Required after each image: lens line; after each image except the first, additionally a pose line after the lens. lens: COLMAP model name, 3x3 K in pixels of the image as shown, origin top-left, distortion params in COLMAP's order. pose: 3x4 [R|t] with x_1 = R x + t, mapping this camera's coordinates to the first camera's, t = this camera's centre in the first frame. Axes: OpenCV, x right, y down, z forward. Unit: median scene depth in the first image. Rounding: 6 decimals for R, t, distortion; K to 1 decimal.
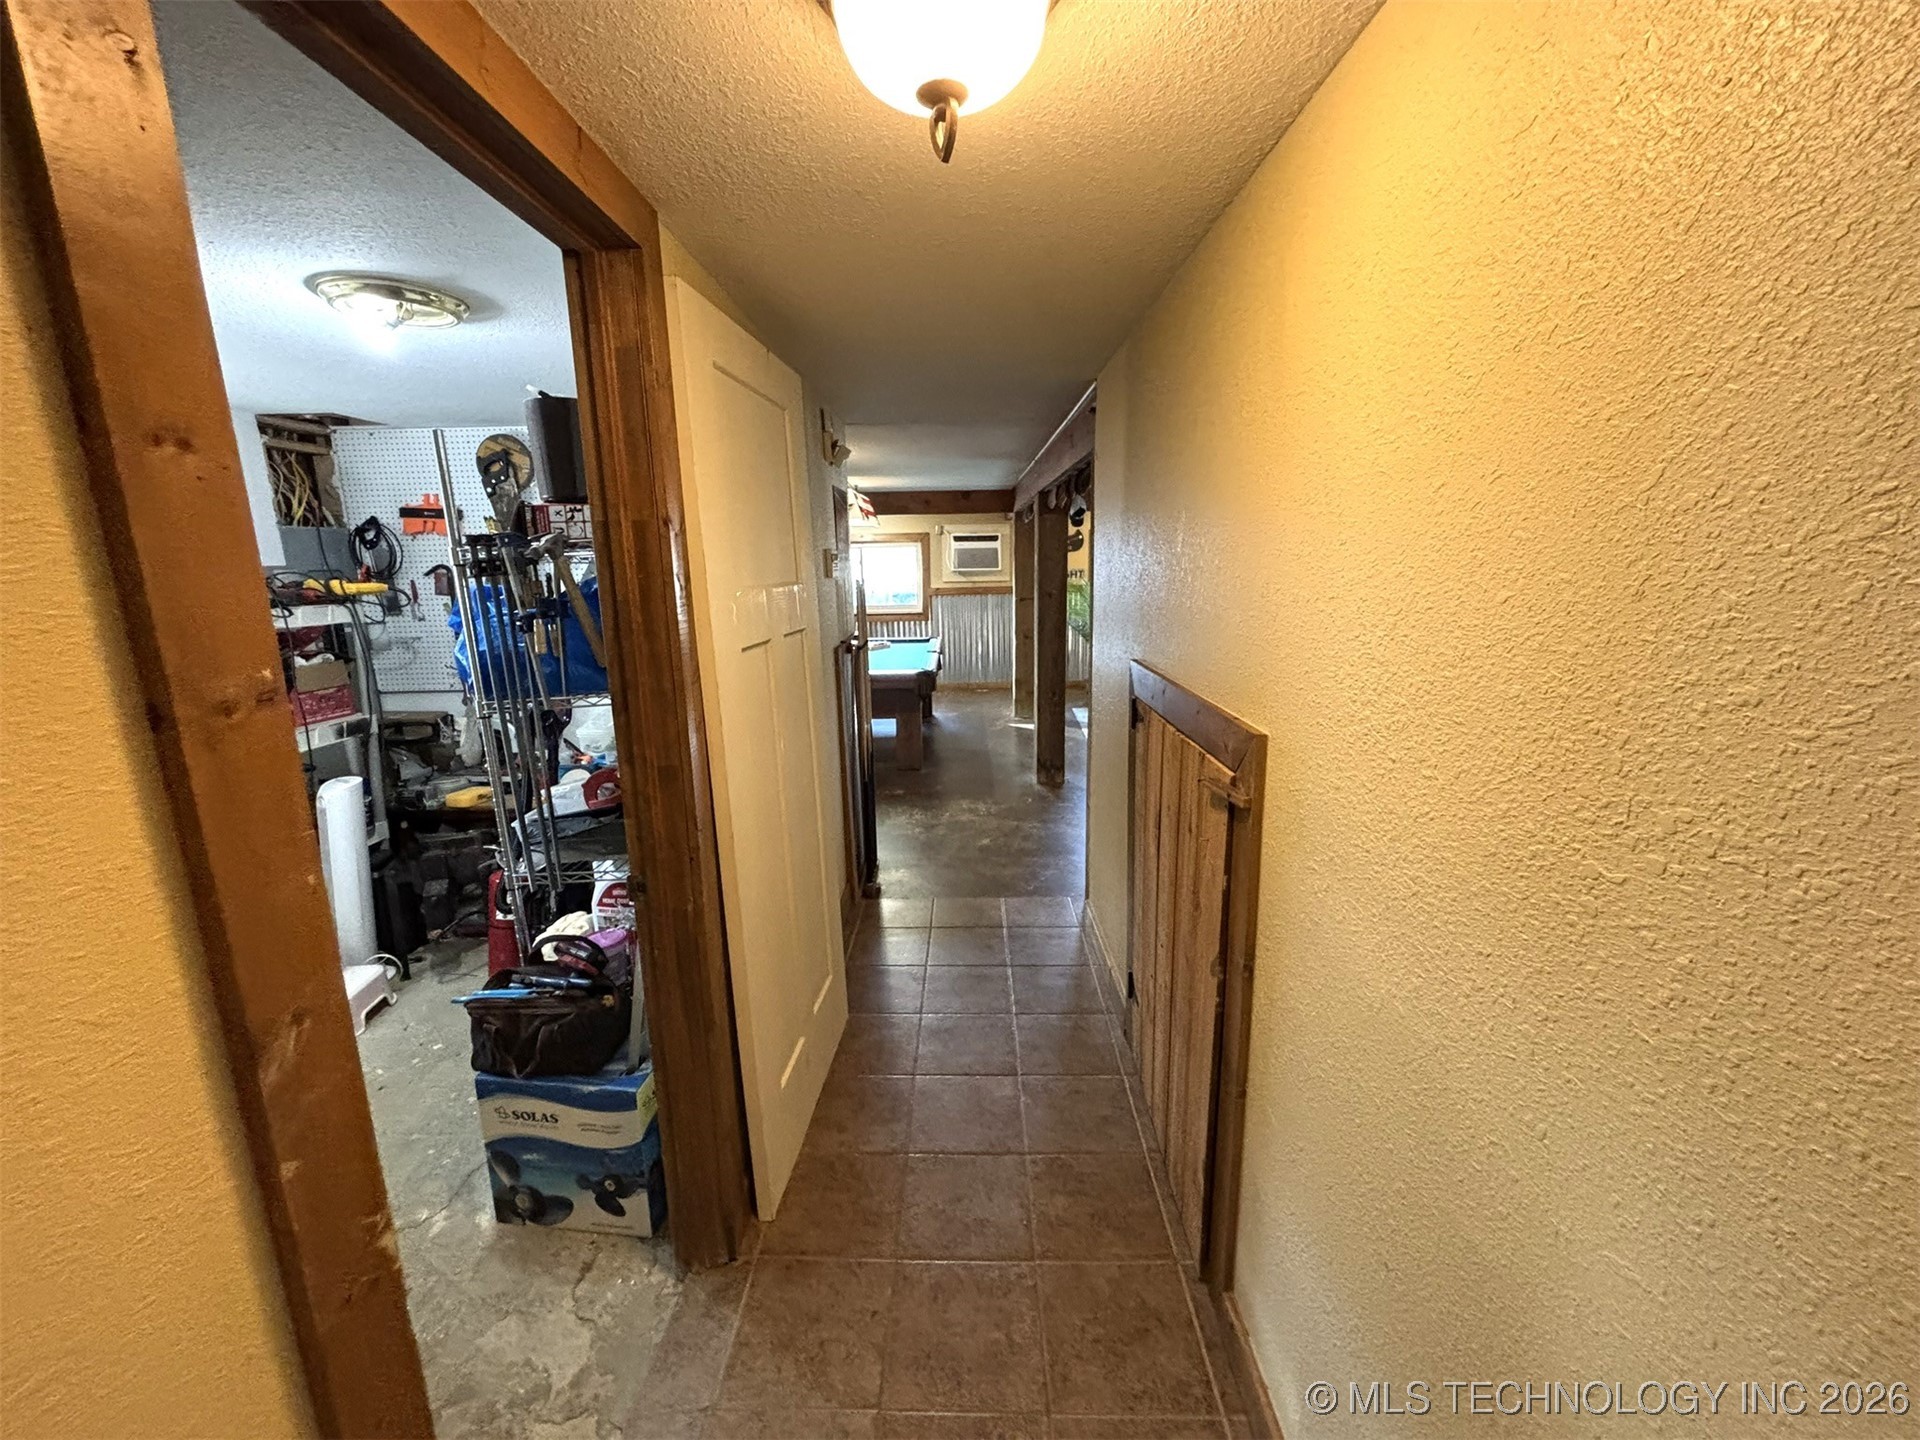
lens RADIAL K [[771.1, 0, 957.3], [0, 771.1, 715.8], [0, 0, 1]] dist [0.001004, -0.001029]
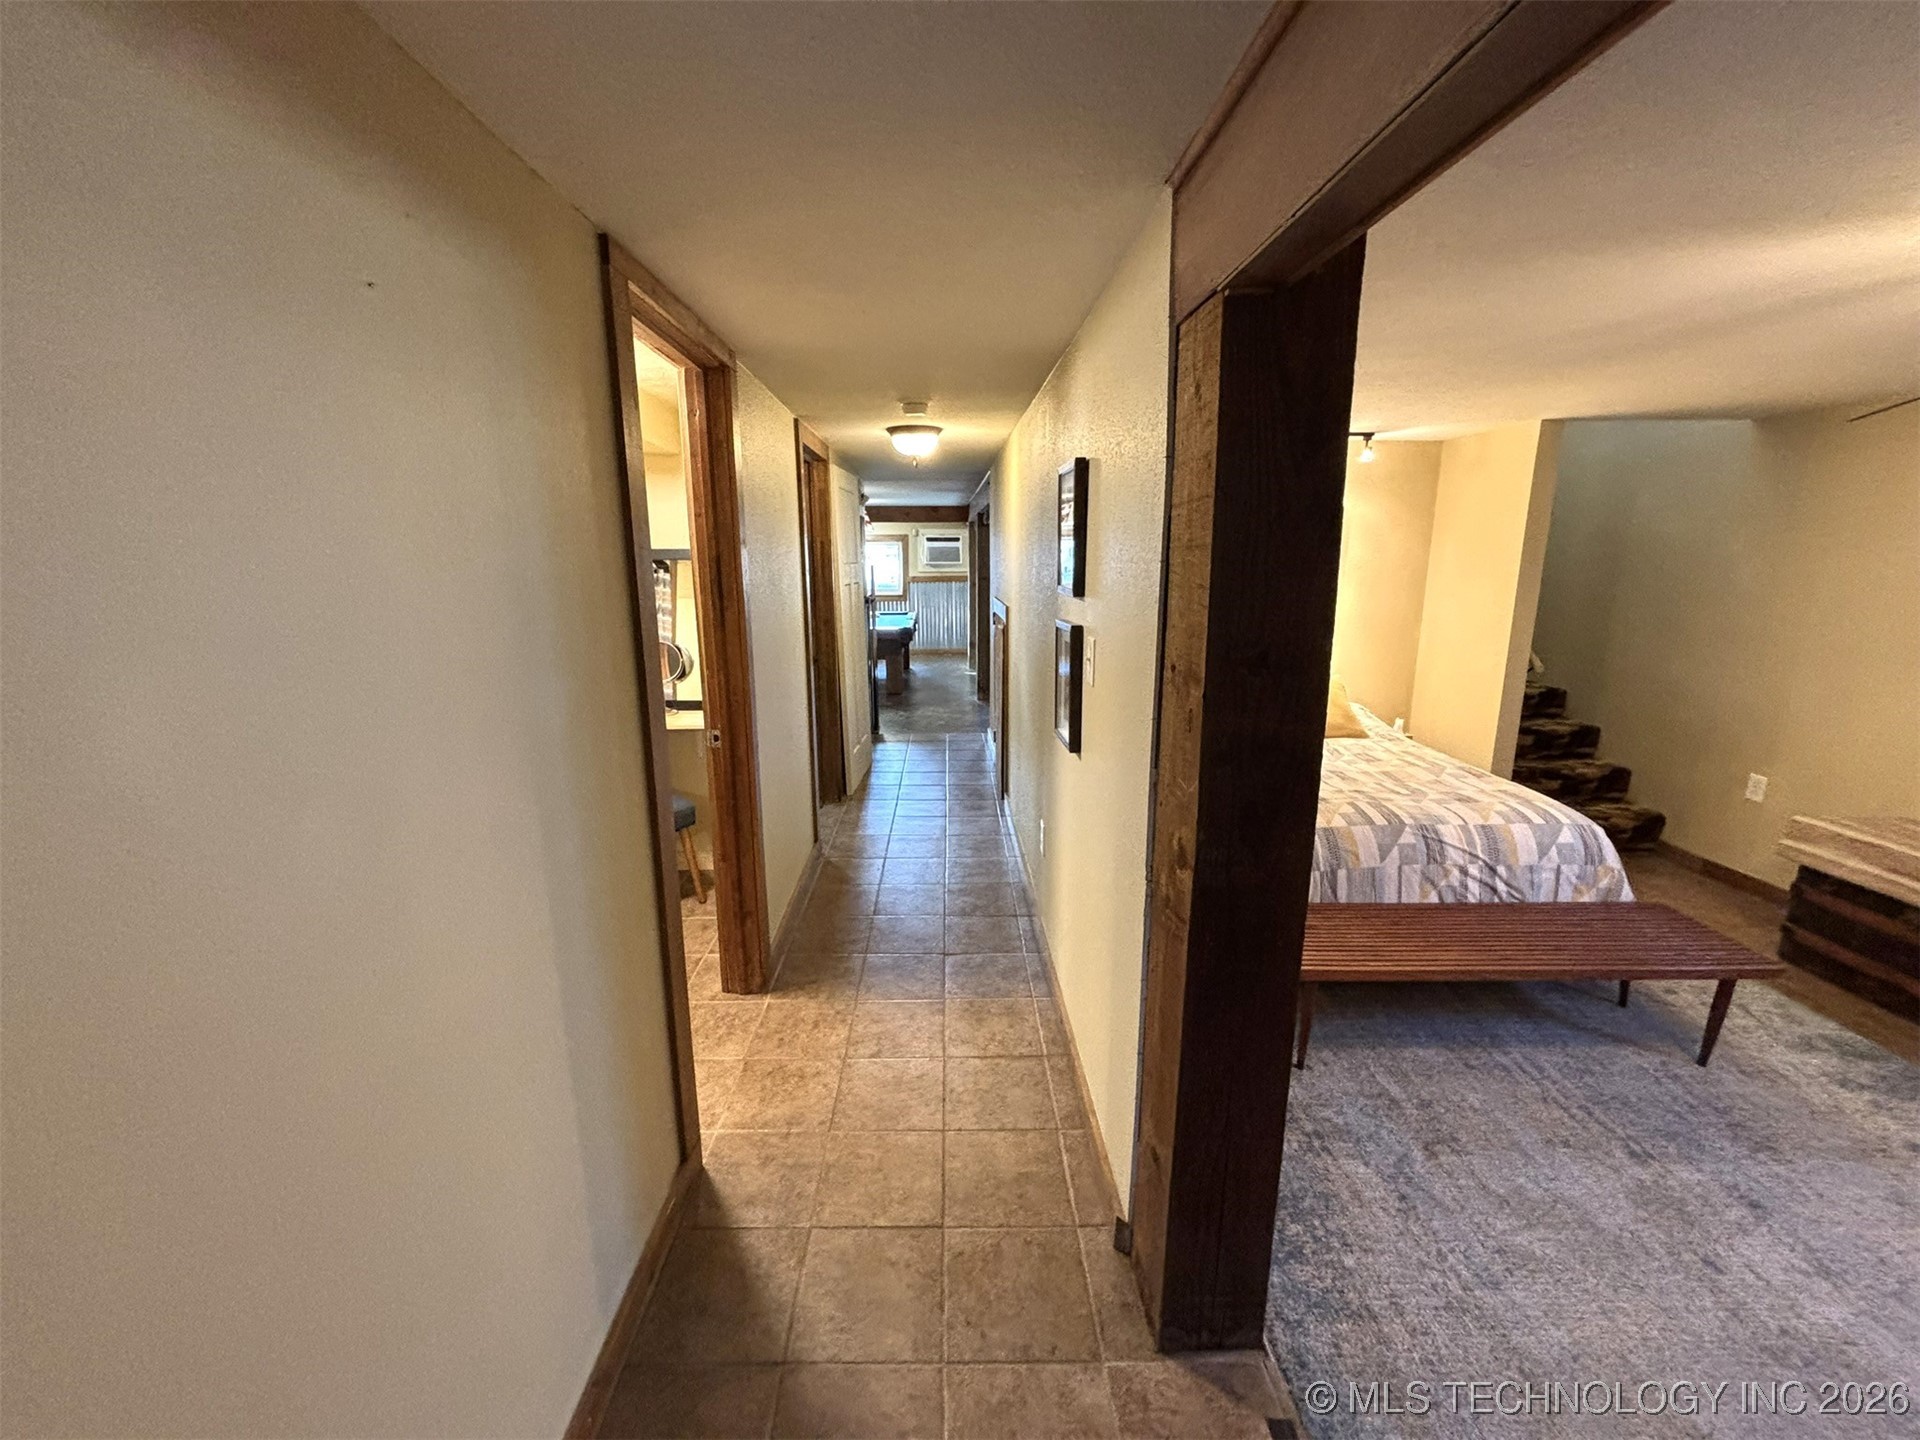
lens RADIAL K [[771.1, 0, 956.0], [0, 771.1, 721.2], [0, 0, 1]] dist [0.001004, -0.001029]
pose [[0.999511, 0.008318, 0.030155, 0.009519], [-0.008631, 0.999910, 0.010258, 0.074040], [-0.030067, -0.010513, 0.999493, -0.354860]]
